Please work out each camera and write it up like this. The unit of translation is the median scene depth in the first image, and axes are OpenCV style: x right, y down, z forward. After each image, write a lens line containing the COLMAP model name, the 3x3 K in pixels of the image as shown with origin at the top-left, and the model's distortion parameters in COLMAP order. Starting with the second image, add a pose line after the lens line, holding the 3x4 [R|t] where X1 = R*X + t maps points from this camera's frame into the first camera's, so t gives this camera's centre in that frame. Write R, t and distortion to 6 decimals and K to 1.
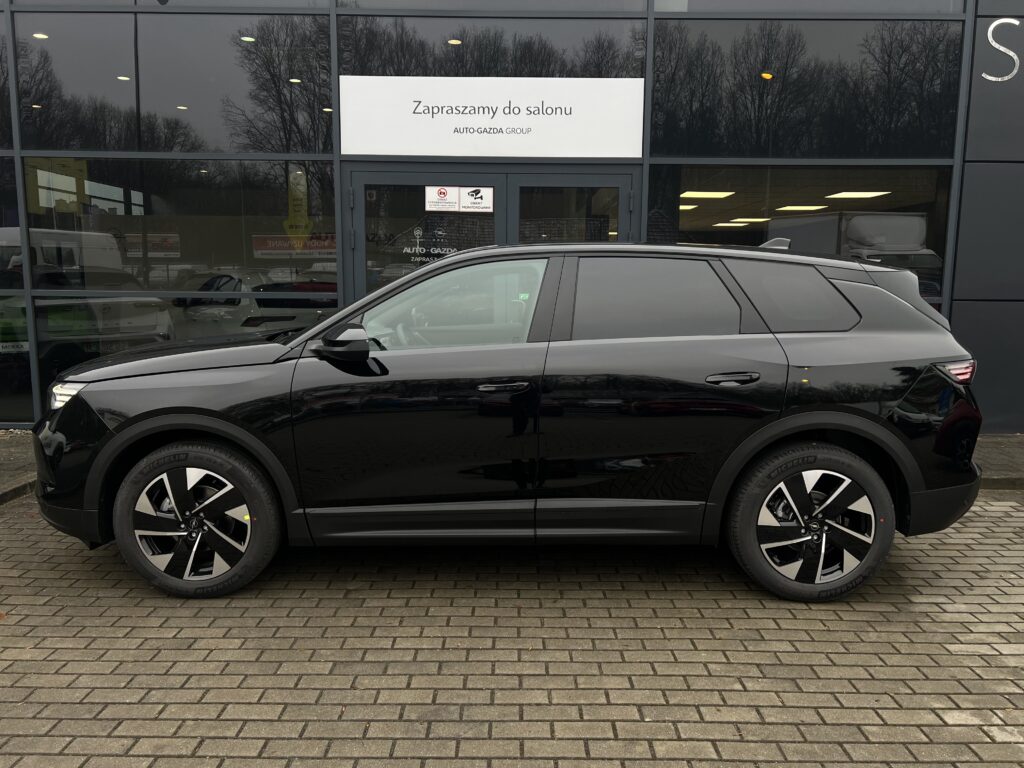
lens RADIAL K [[784.3, 0, 507.5], [0, 784.3, 383.8], [0, 0, 1]] dist [0.036190, -0.037896]
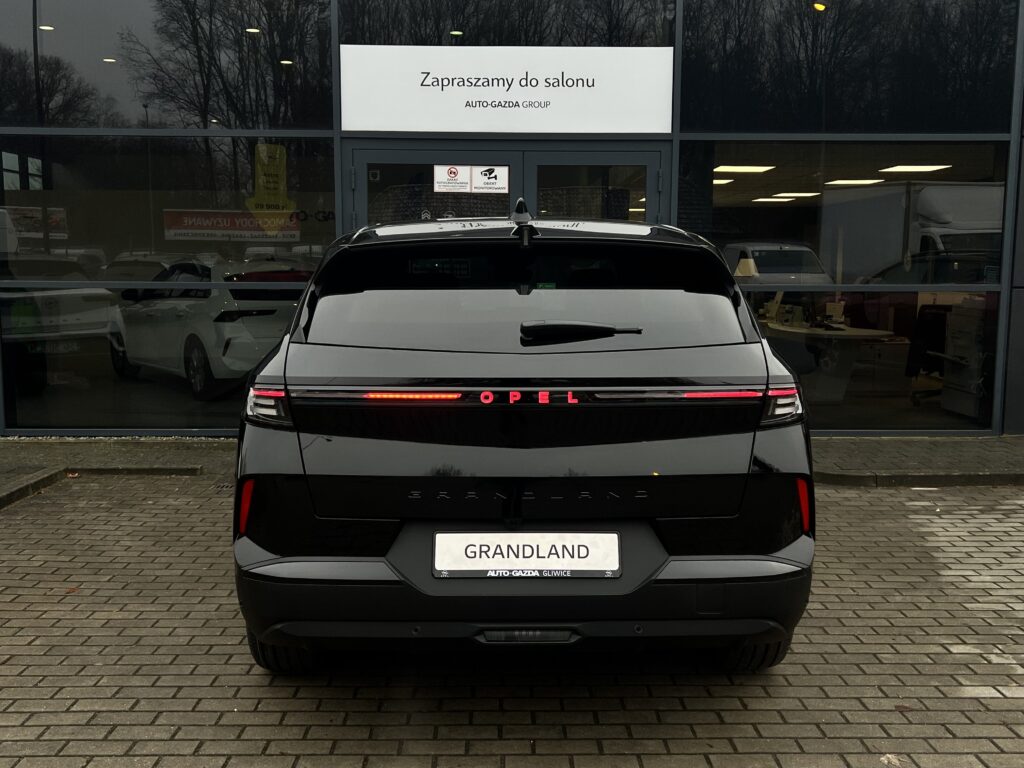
lens RADIAL K [[1015.9, 0, 505.9], [0, 1015.9, 384.4], [0, 0, 1]] dist [0.030136, 0.000000]
pose [[0.999879, -0.005957, 0.014362, -0.040153], [0.006183, 0.999857, -0.015731, 0.021791], [-0.014267, 0.015818, 0.999773, -0.175661]]
